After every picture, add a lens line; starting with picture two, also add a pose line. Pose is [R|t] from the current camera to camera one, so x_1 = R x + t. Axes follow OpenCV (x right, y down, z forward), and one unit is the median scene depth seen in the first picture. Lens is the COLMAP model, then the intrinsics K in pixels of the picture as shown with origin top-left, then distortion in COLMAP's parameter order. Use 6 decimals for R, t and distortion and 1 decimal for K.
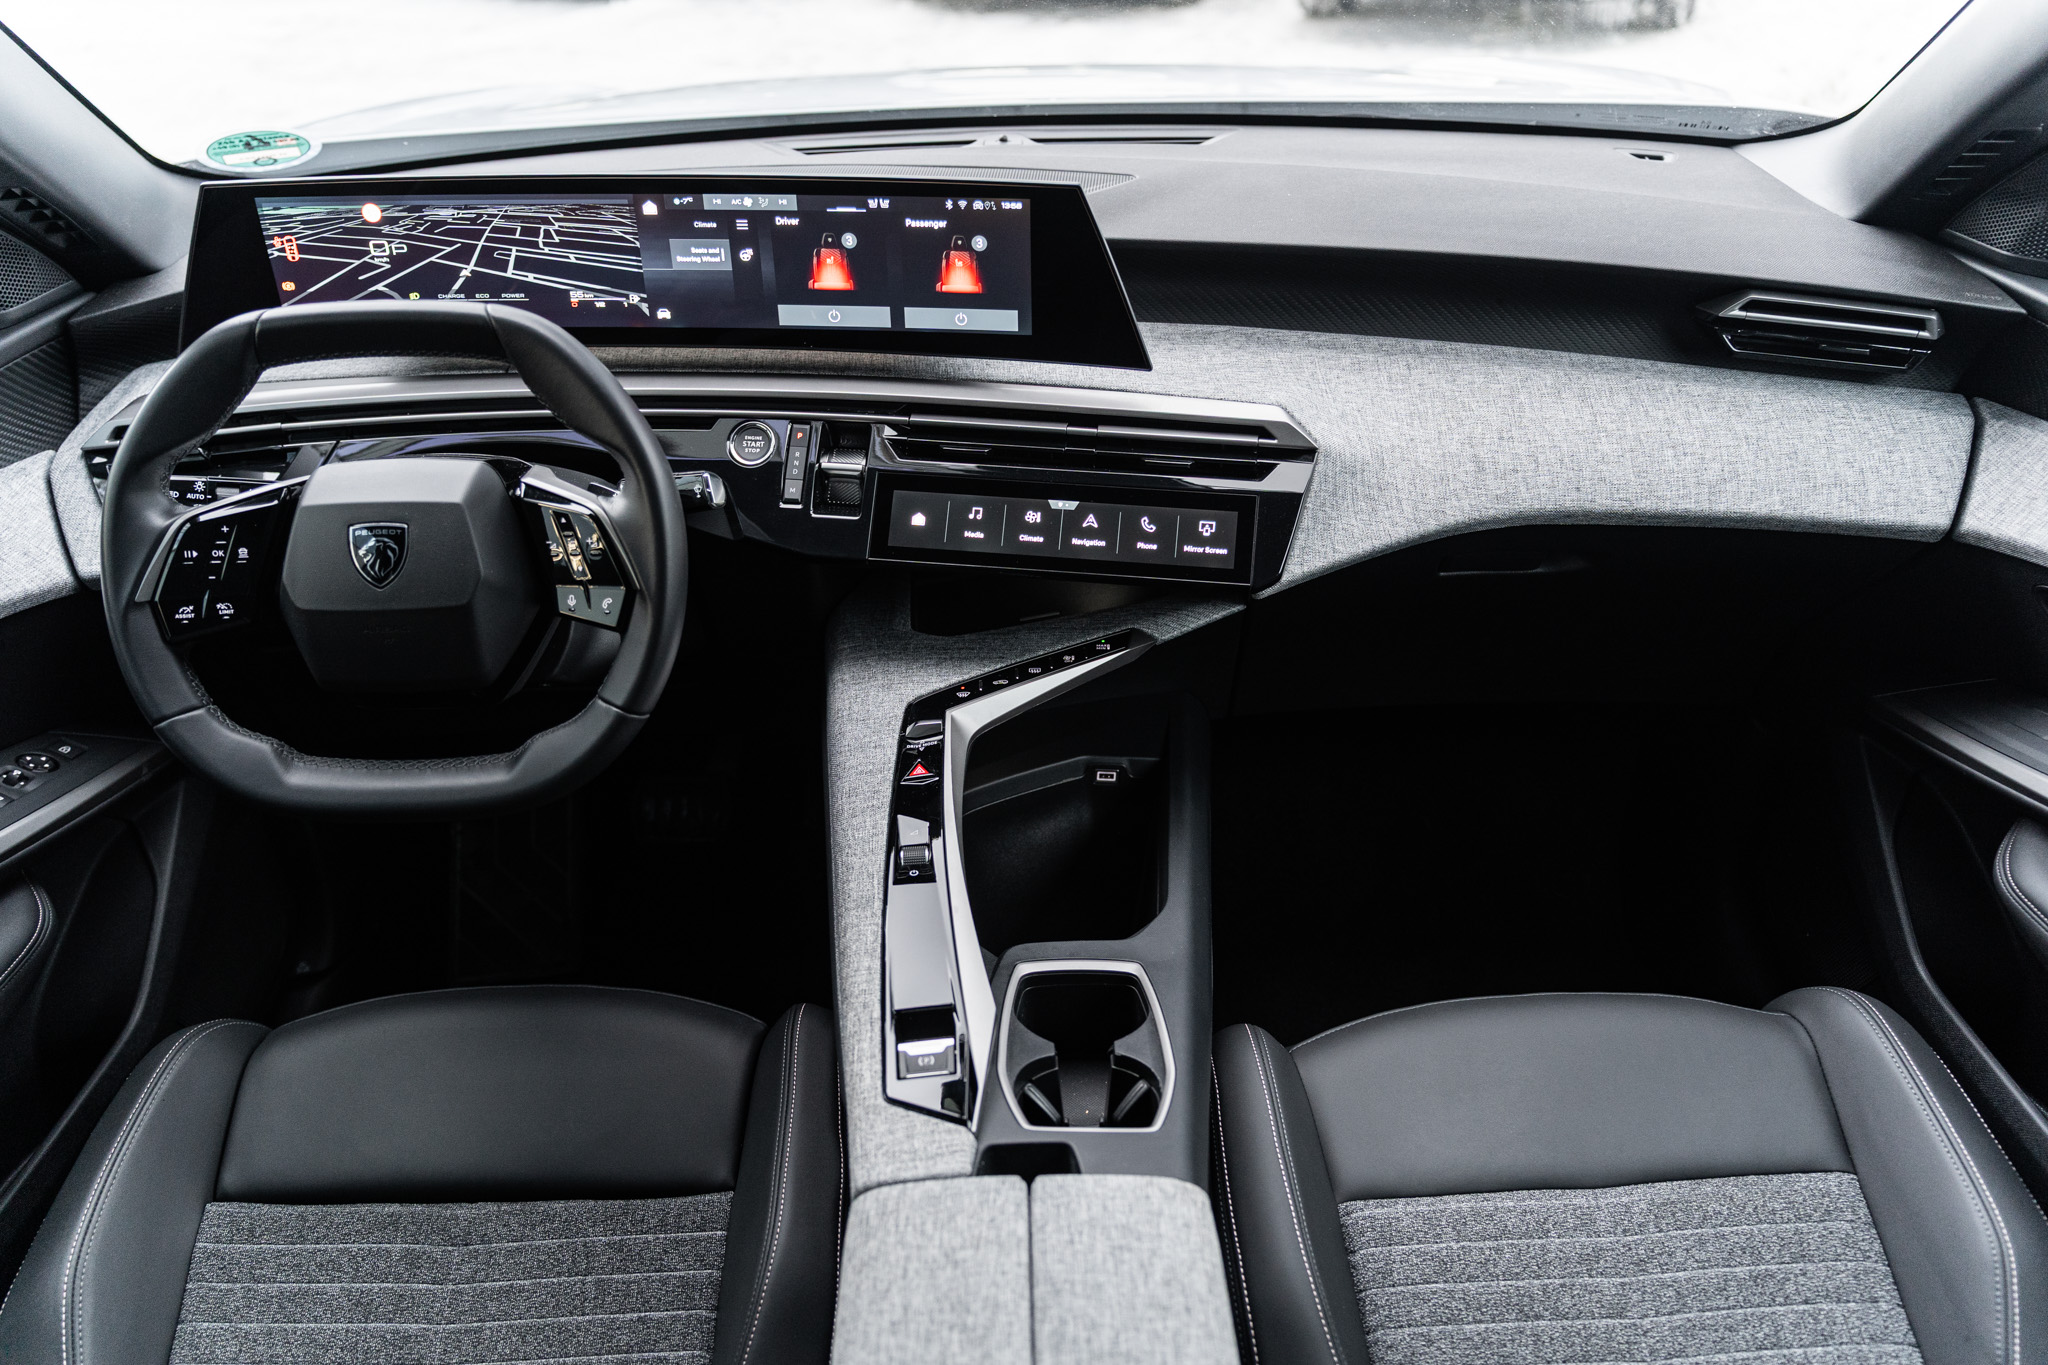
lens RADIAL K [[1648.6, 0, 1016.9], [0, 1648.6, 662.4], [0, 0, 1]] dist [0.021763, -0.012048]
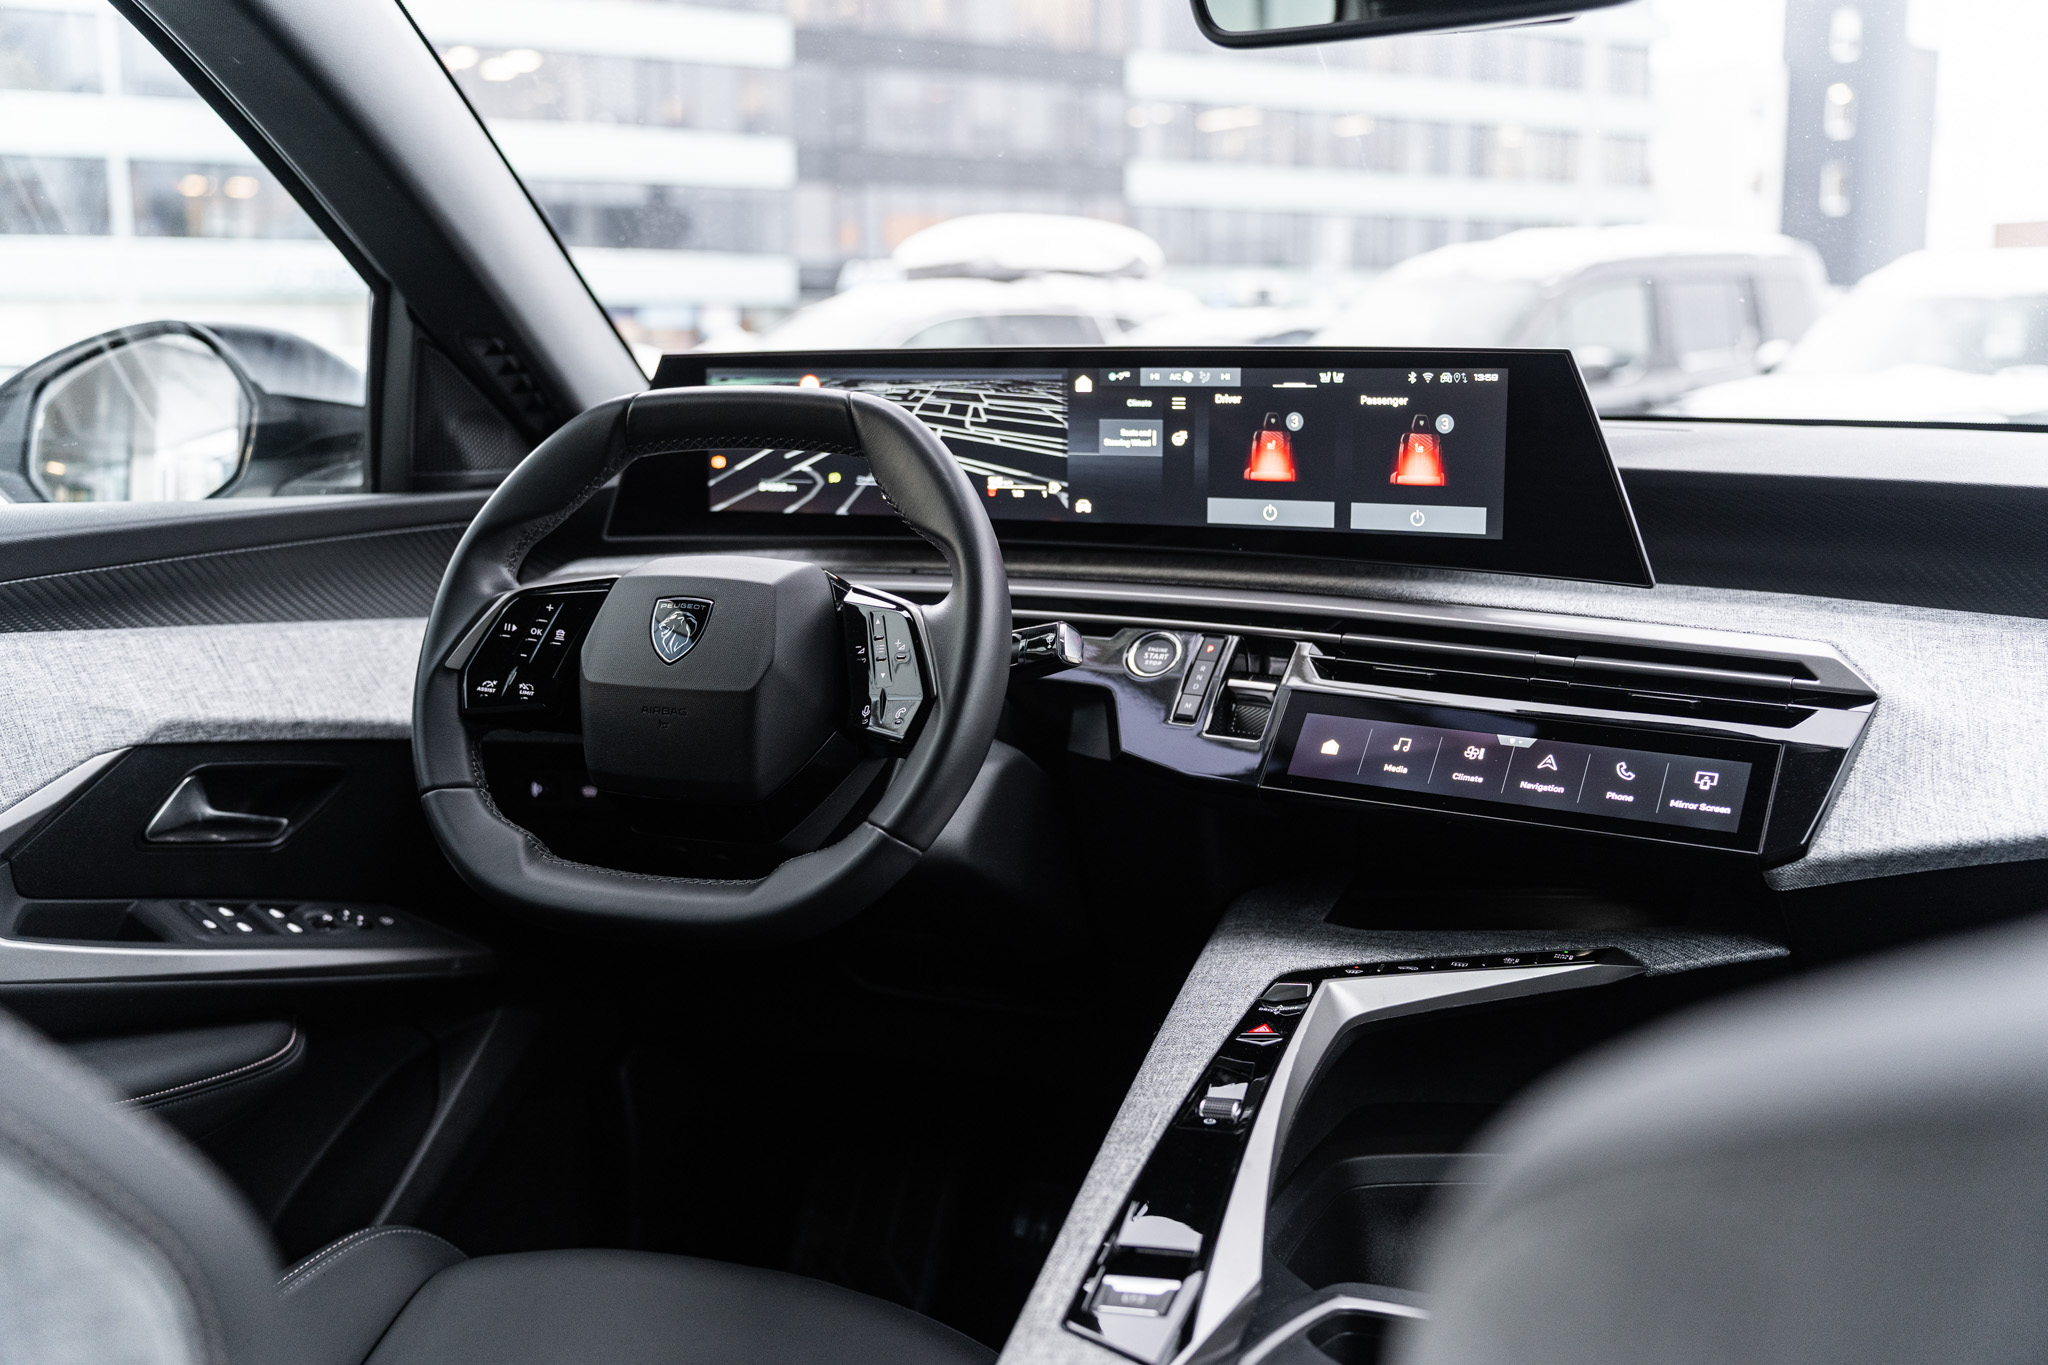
lens RADIAL K [[2009.8, 0, 1021.2], [0, 2009.8, 667.7], [0, 0, 1]] dist [0.002069, 0.000000]
pose [[0.924445, 0.074331, -0.374001, 0.163749], [-0.206271, 0.922404, -0.326532, 0.227160], [0.320708, 0.379007, 0.868044, 0.102471]]
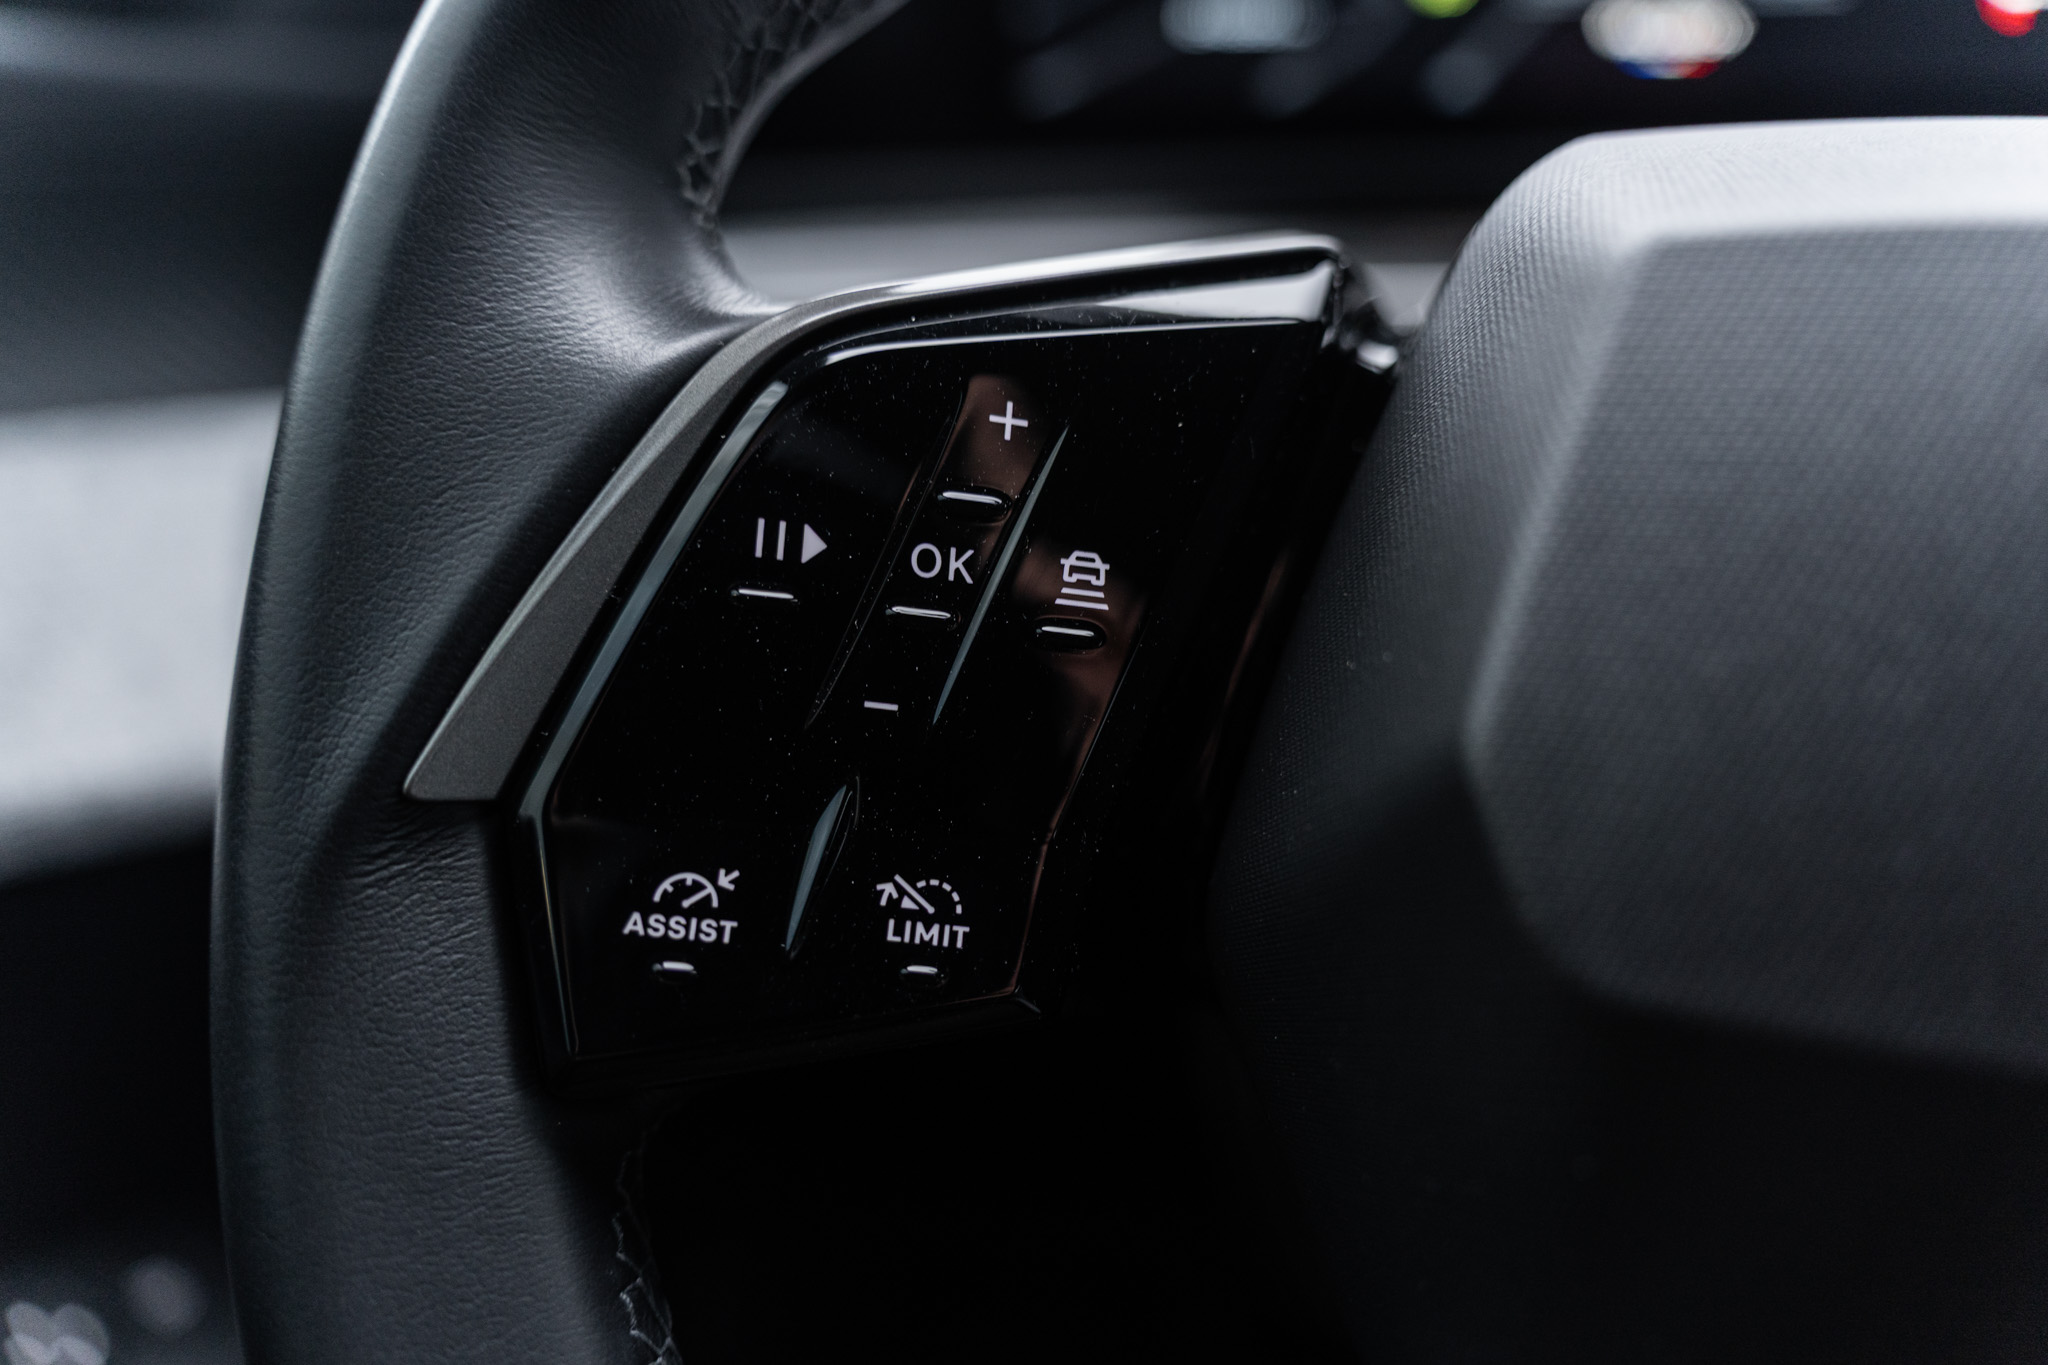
lens RADIAL K [[1648.6, 0, 1031.1], [0, 1648.6, 690.6], [0, 0, 1]] dist [0.021763, -0.012048]
pose [[0.971534, 0.085571, -0.220905, -0.376885], [-0.137175, 0.963454, -0.230086, -0.015980], [0.193143, 0.253839, 0.947767, 0.735327]]
